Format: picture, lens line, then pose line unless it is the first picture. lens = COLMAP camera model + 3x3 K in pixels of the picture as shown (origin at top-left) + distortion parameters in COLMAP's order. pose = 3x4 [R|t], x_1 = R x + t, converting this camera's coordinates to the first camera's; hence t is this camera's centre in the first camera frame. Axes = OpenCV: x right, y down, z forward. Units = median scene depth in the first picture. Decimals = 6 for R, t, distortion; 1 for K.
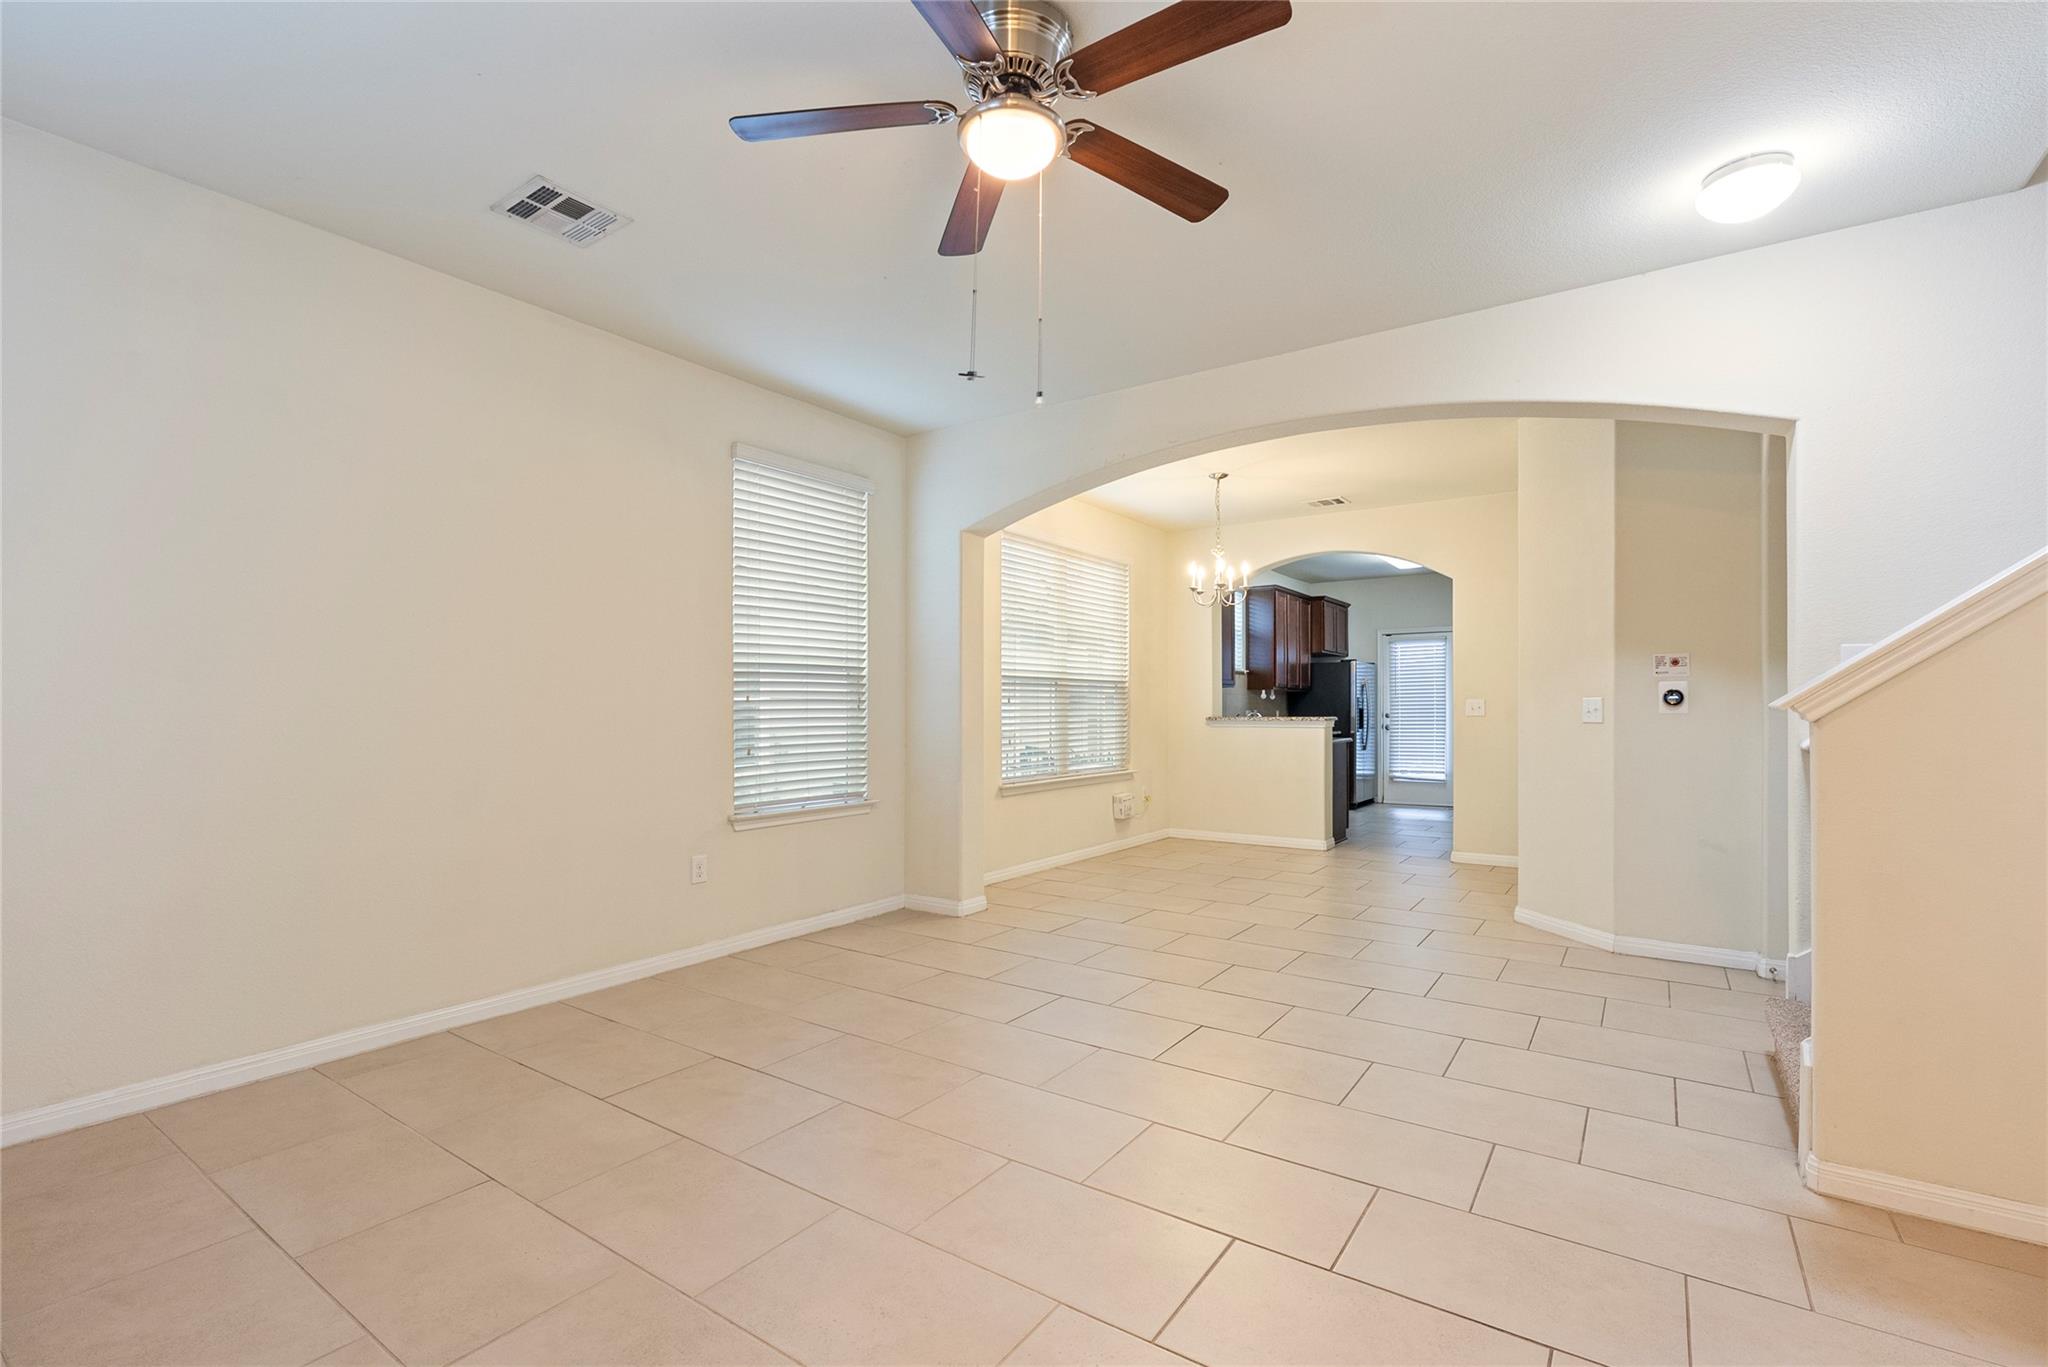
lens RADIAL K [[904.7, 0, 1024.5], [0, 904.7, 699.0], [0, 0, 1]] dist [0.000416, -0.000179]
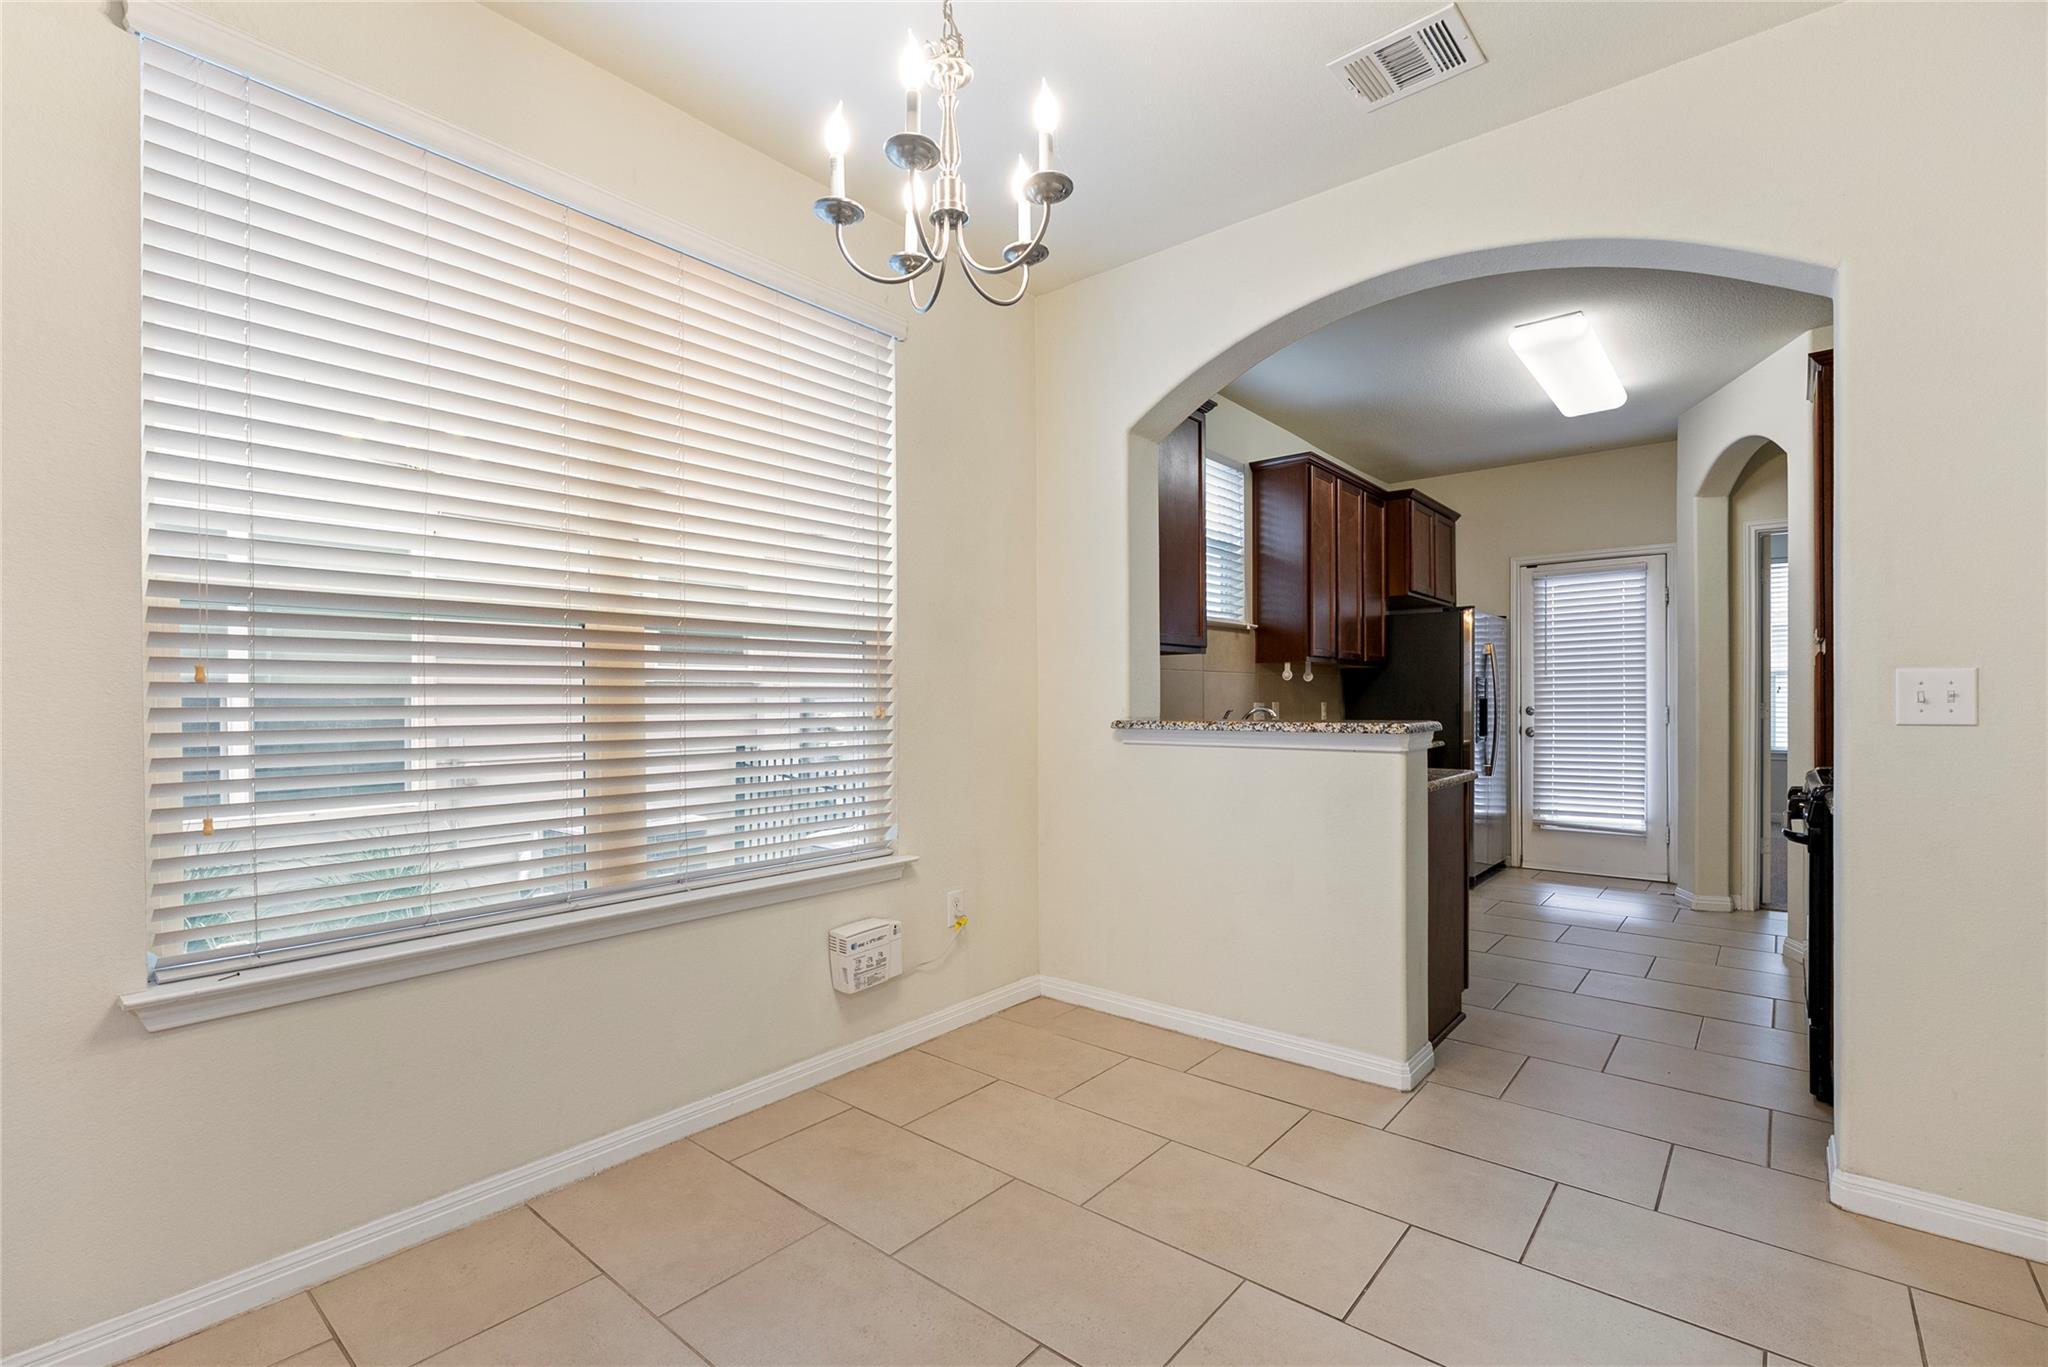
lens RADIAL K [[904.7, 0, 1025.5], [0, 904.7, 683.2], [0, 0, 1]] dist [0.000416, -0.000179]
pose [[0.995821, -0.003412, -0.091258, 0.153712], [0.002906, 0.999980, -0.005683, 0.003685], [0.091275, 0.005394, 0.995811, 0.448988]]
